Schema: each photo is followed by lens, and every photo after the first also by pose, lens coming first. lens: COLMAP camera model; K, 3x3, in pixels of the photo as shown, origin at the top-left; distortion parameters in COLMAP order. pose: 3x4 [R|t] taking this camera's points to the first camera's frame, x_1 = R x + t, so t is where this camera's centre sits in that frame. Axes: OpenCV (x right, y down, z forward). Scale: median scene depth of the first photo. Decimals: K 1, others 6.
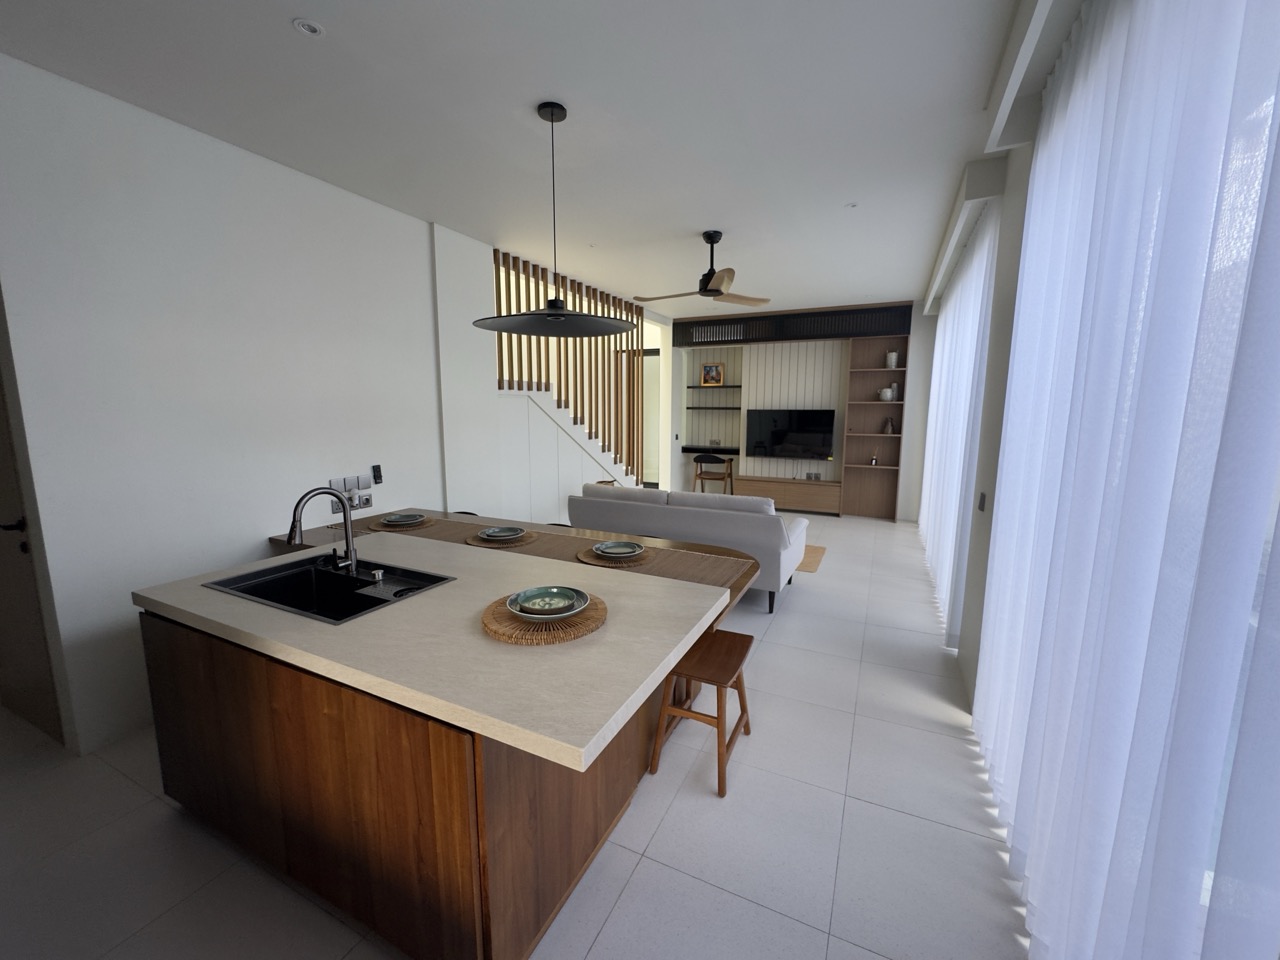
lens RADIAL K [[517.8, 0, 640.3], [0, 517.8, 477.0], [0, 0, 1]] dist [-0.000062, -0.000096]
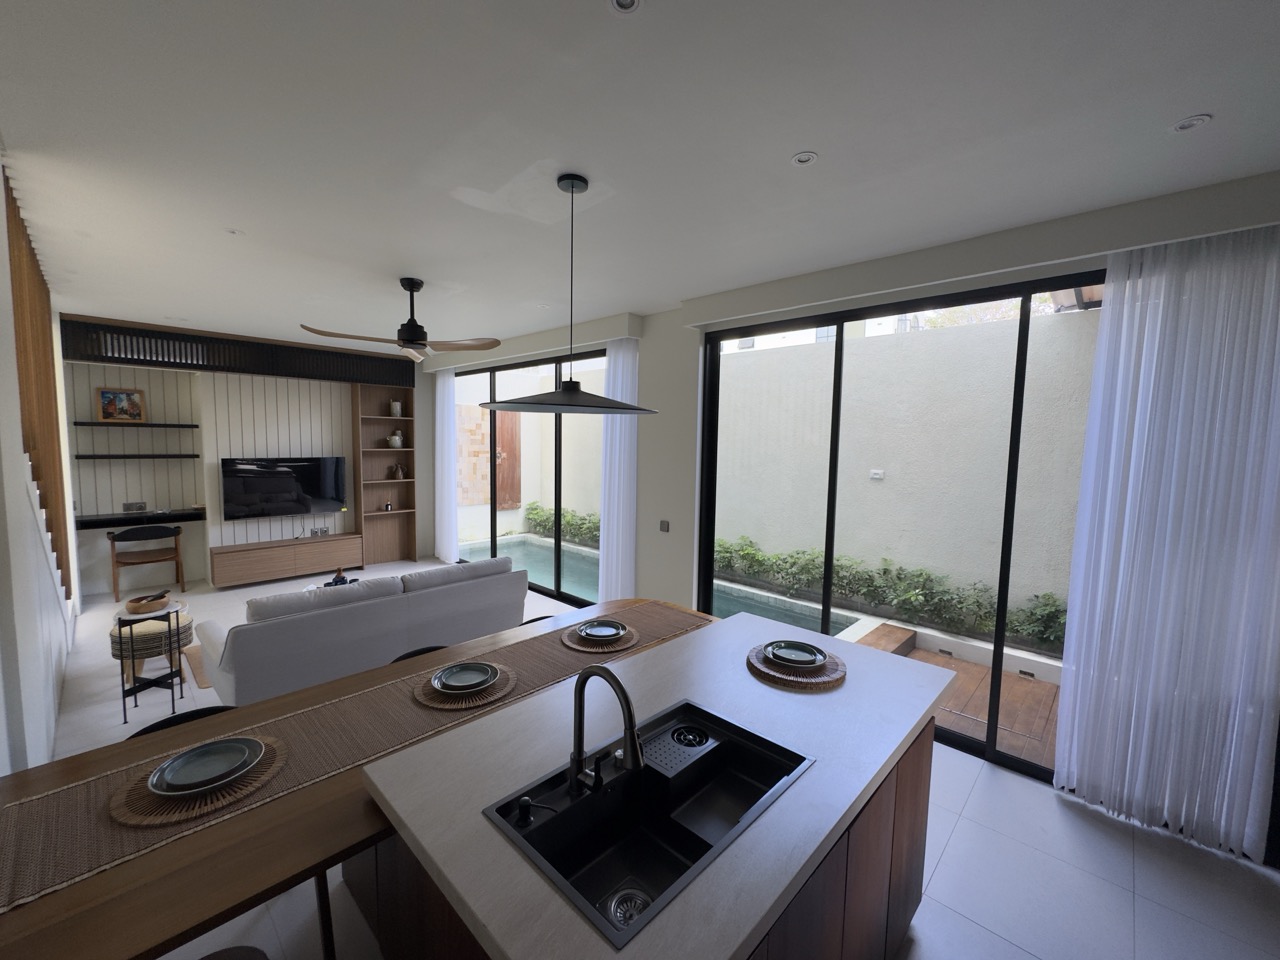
lens RADIAL K [[517.8, 0, 639.5], [0, 517.8, 483.5], [0, 0, 1]] dist [-0.000062, -0.000096]
pose [[0.307719, -0.078931, 0.948198, -0.329659], [0.111092, 0.992718, 0.046584, -0.064218], [-0.944970, 0.091002, 0.314247, 0.203772]]
